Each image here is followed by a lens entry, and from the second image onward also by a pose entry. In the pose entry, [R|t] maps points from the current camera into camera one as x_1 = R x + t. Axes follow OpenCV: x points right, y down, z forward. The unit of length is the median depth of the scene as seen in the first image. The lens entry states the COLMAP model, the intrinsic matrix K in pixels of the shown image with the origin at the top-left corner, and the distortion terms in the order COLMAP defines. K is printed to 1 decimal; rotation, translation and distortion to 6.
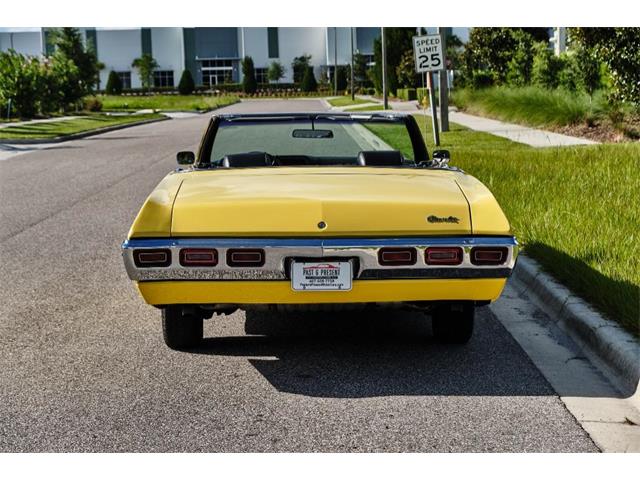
lens RADIAL K [[1564.2, 0, 320.0], [0, 1564.2, 240.0], [0, 0, 1]] dist [0.030408, 0.266024]
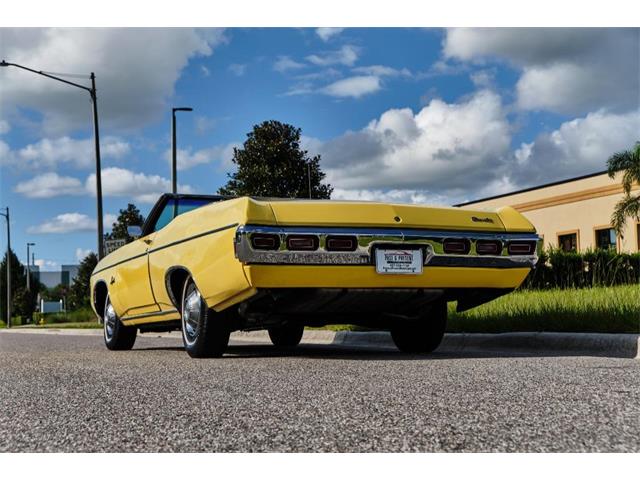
lens RADIAL K [[1147.8, 0, 320.0], [0, 1147.8, 240.0], [0, 0, 1]] dist [0.084689, 0.016741]
pose [[0.943050, 0.023923, 0.331790, -0.087932], [0.032294, 0.986115, -0.162891, 0.037465], [-0.331080, 0.164329, 0.929184, 0.052060]]
